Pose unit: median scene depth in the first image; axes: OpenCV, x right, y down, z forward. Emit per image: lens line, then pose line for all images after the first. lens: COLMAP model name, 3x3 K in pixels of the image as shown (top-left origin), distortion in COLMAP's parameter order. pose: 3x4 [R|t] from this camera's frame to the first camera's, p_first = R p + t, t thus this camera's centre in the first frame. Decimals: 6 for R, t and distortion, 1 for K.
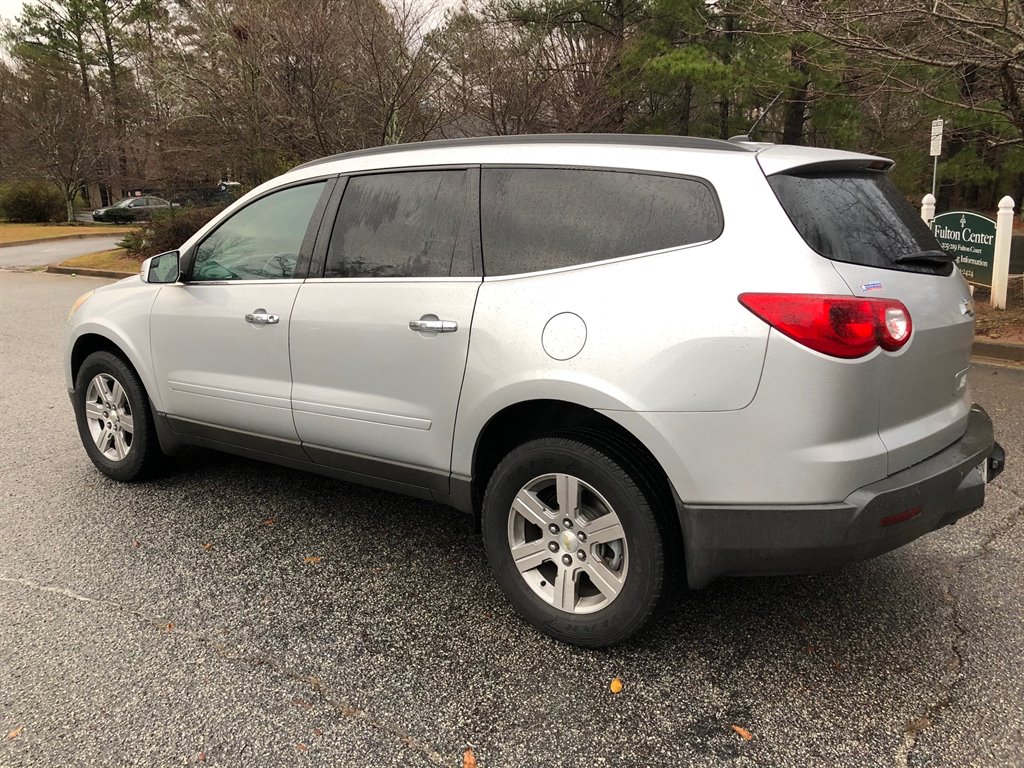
lens RADIAL K [[814.5, 0, 512.0], [0, 814.5, 384.0], [0, 0, 1]] dist [0.042474, -0.048342]
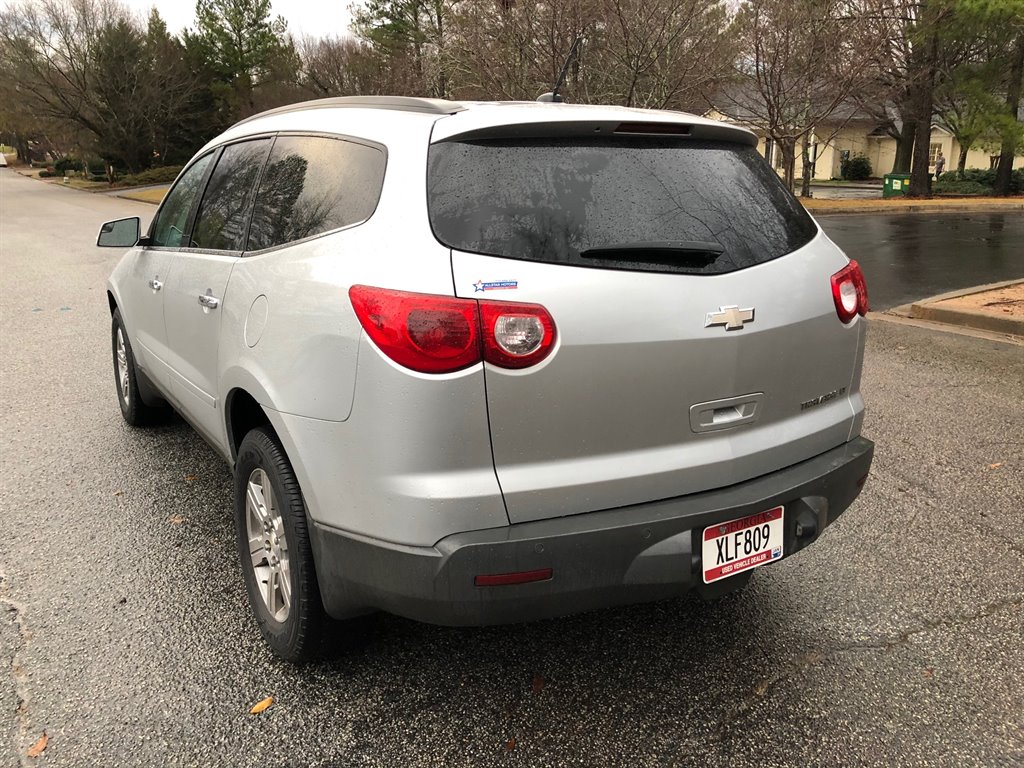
lens RADIAL K [[814.5, 0, 512.0], [0, 814.5, 384.0], [0, 0, 1]] dist [0.042474, -0.048342]
pose [[0.932385, 0.091931, -0.349582, 0.608586], [-0.078342, 0.995525, 0.052848, -0.054945], [0.352876, -0.021888, 0.935414, 0.221368]]
